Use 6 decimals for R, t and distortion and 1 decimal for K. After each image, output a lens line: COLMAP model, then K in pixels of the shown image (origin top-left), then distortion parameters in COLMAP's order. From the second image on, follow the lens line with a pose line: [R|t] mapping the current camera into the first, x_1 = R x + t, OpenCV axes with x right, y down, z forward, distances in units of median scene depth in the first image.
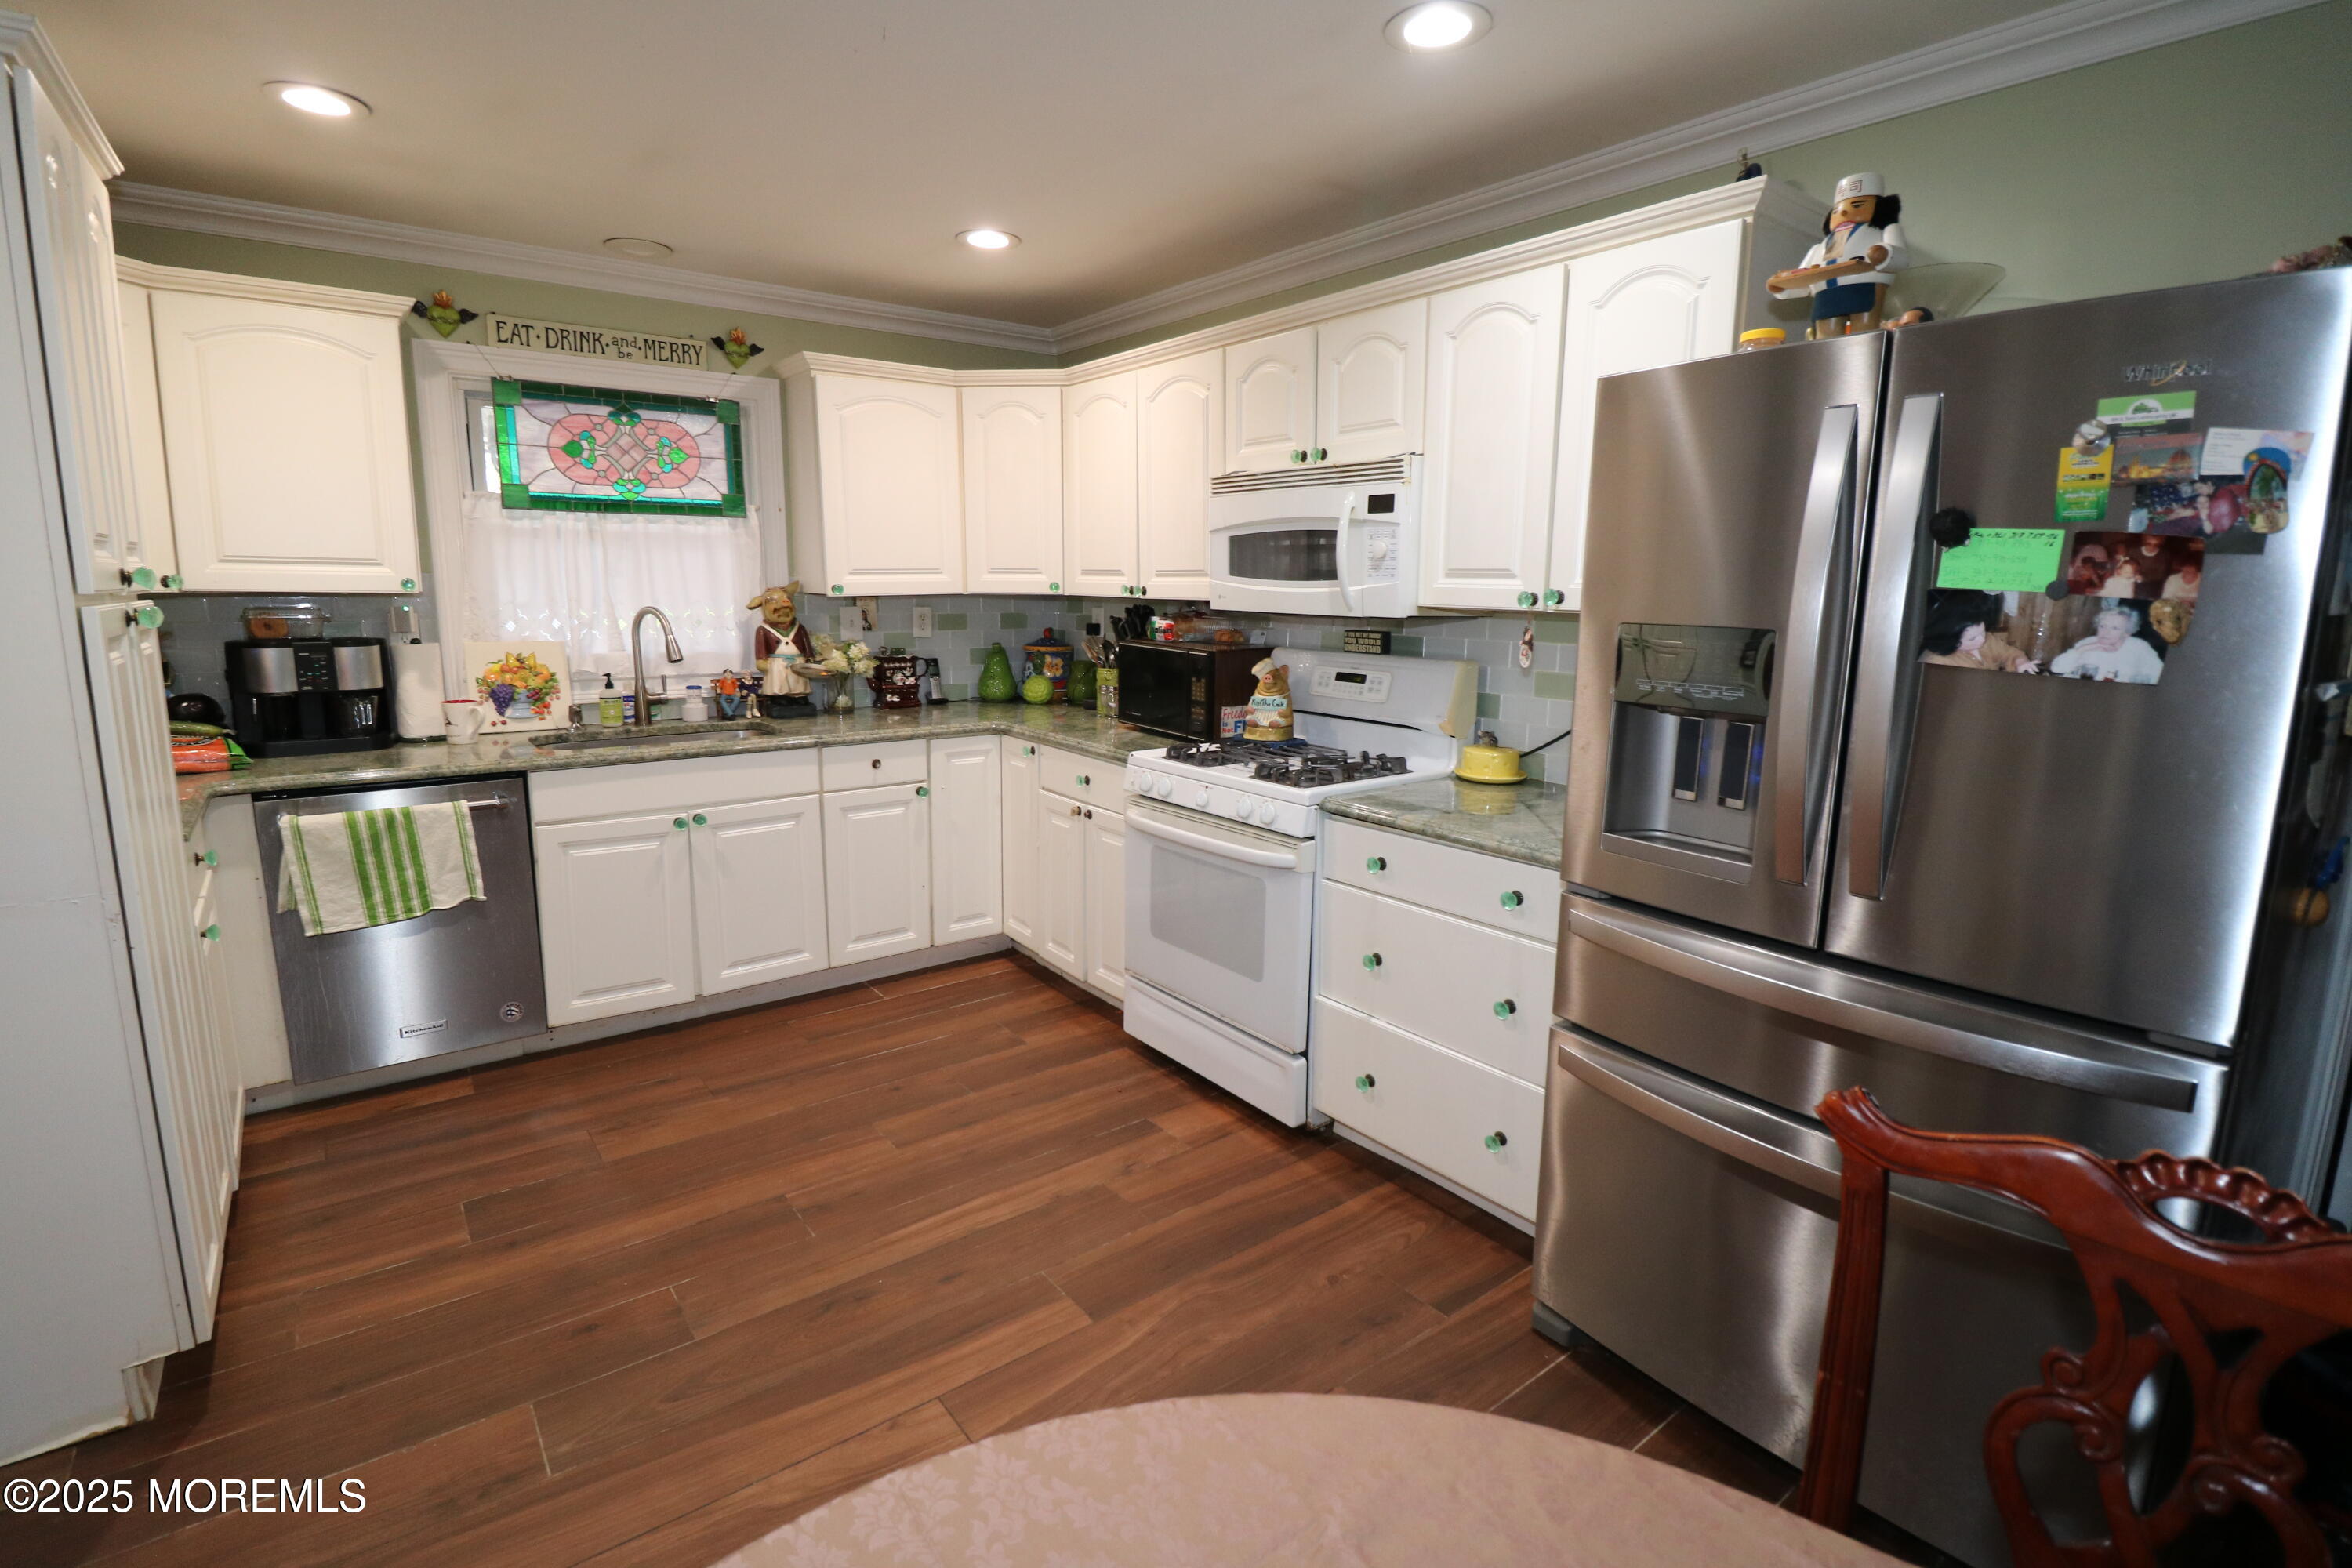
lens RADIAL K [[1089.1, 0, 1170.8], [0, 1089.1, 760.3], [0, 0, 1]] dist [0.002940, -0.012622]
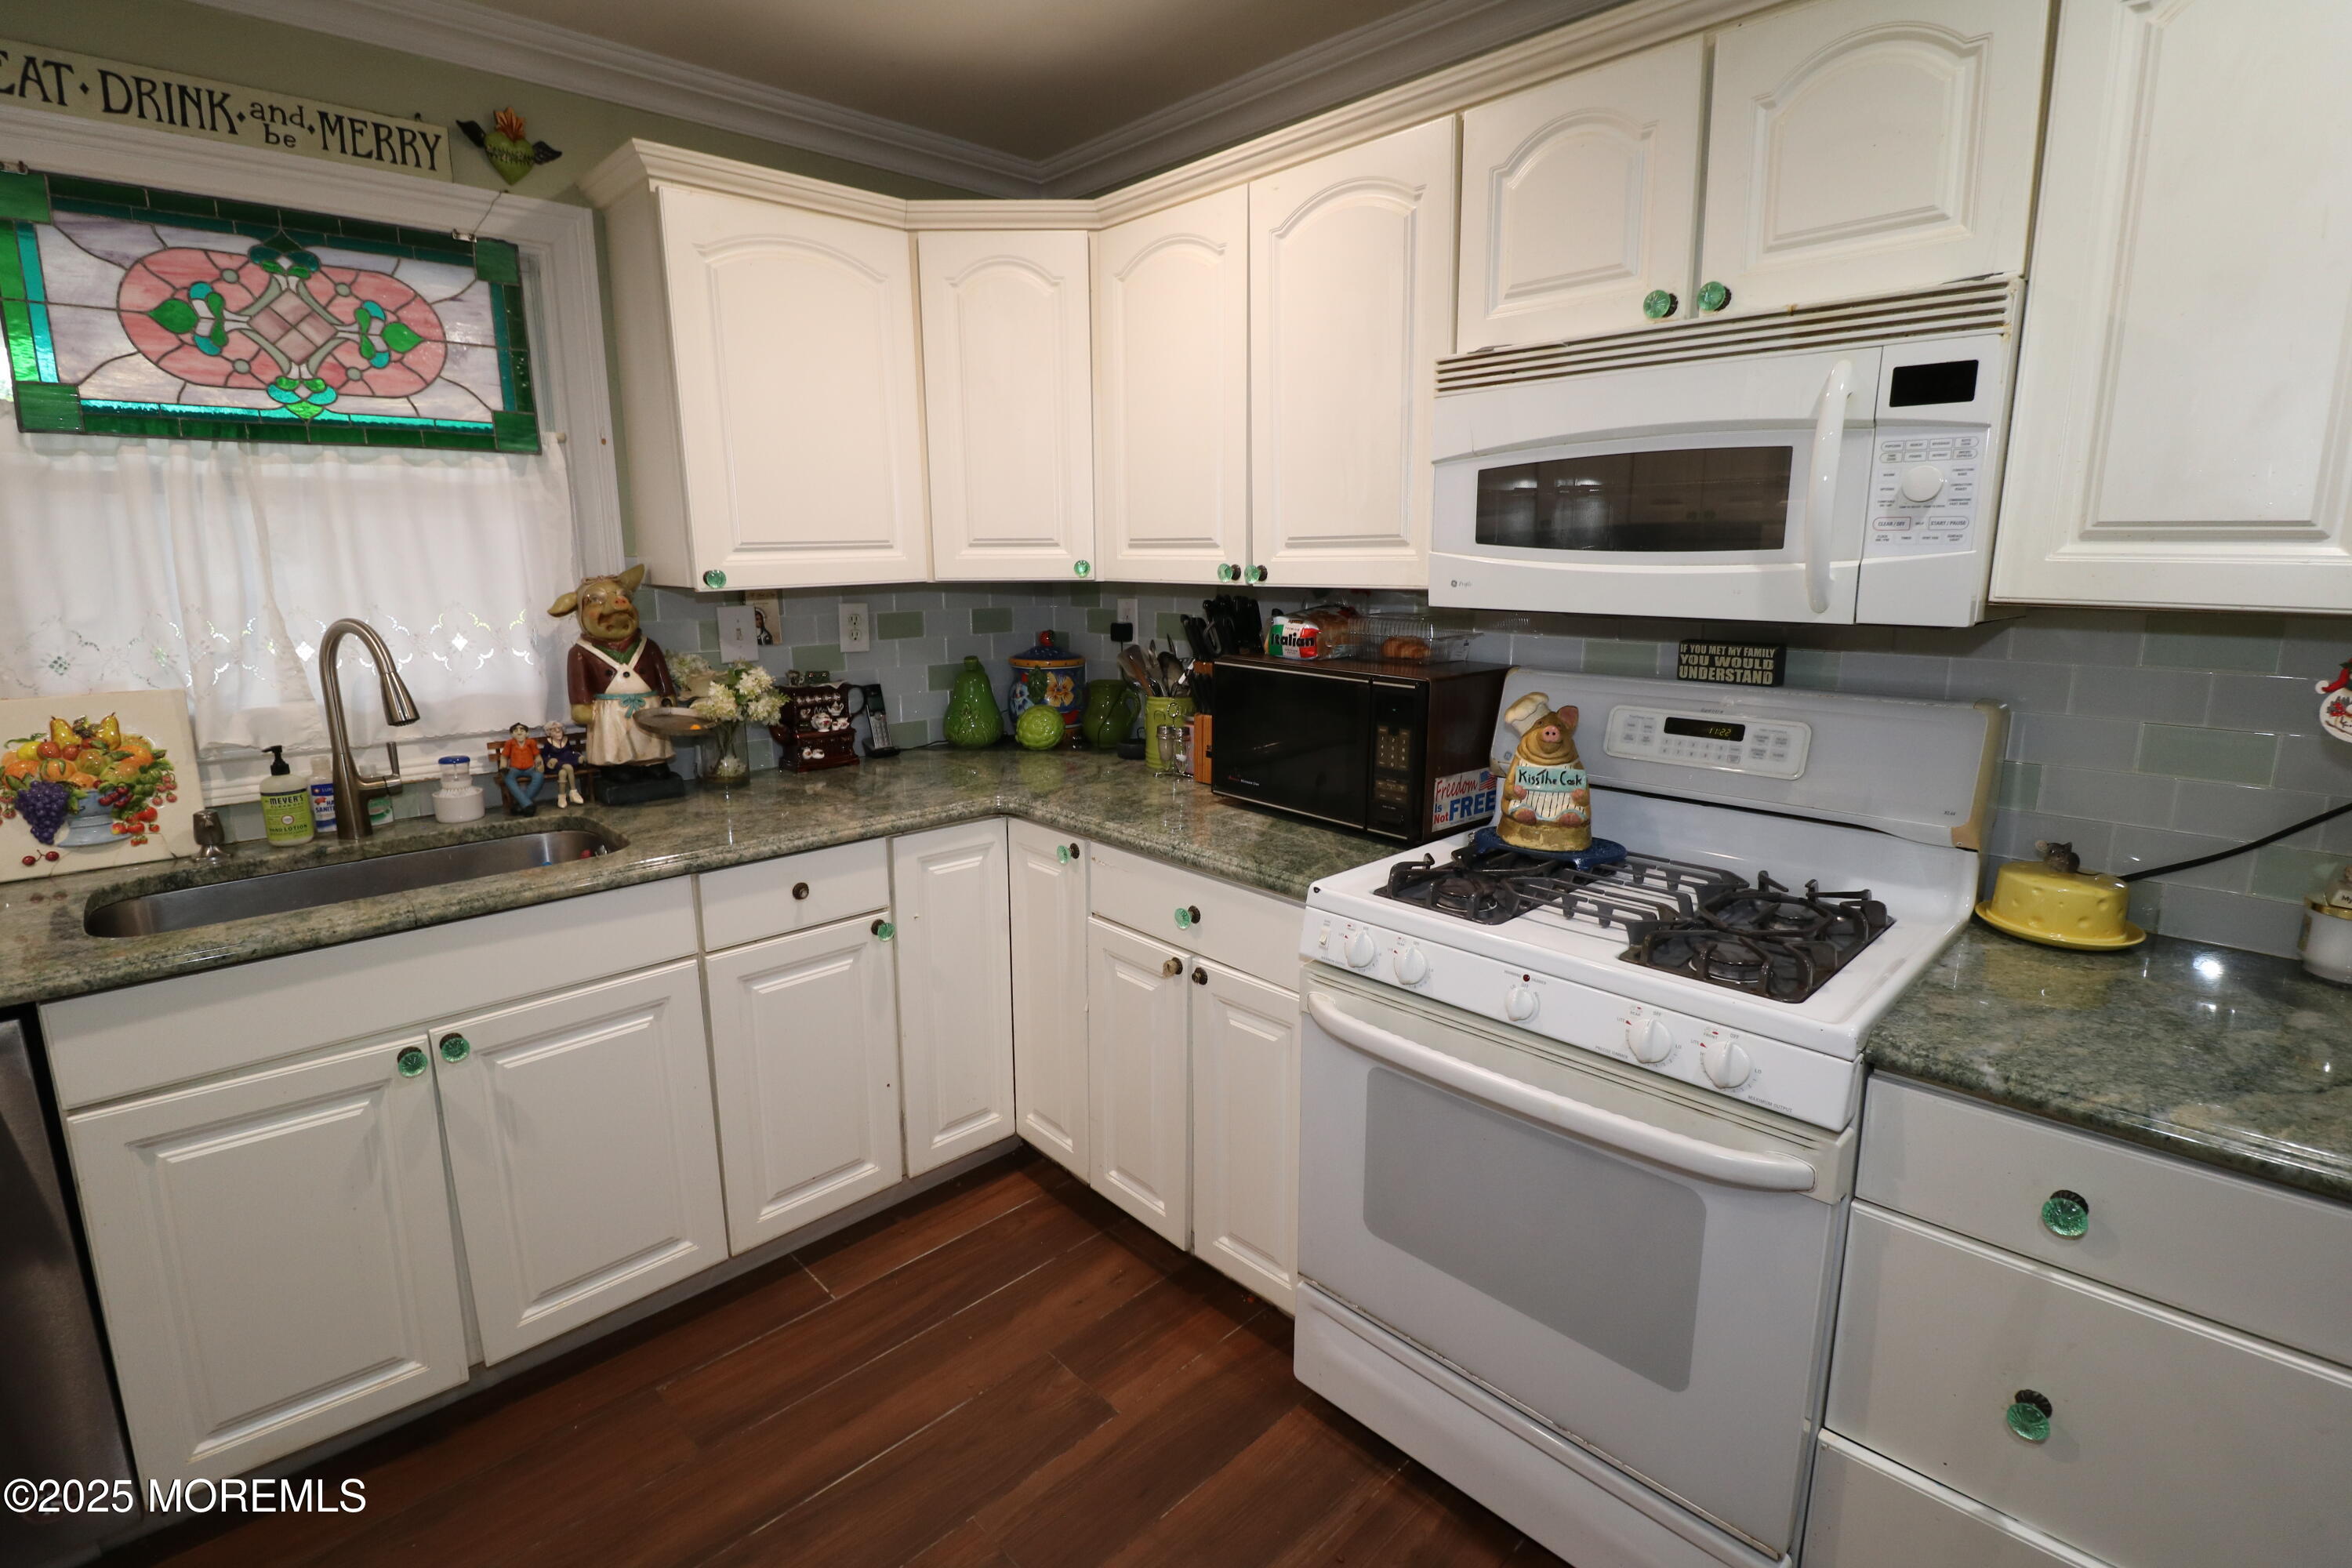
lens RADIAL K [[1090.8, 0, 1178.2], [0, 1090.8, 764.5], [0, 0, 1]] dist [-0.001451, -0.012850]
pose [[0.993253, -0.034861, 0.110608, -0.137105], [0.032002, 0.999109, 0.027517, -0.070805], [-0.111469, -0.023792, 0.993483, 0.422276]]
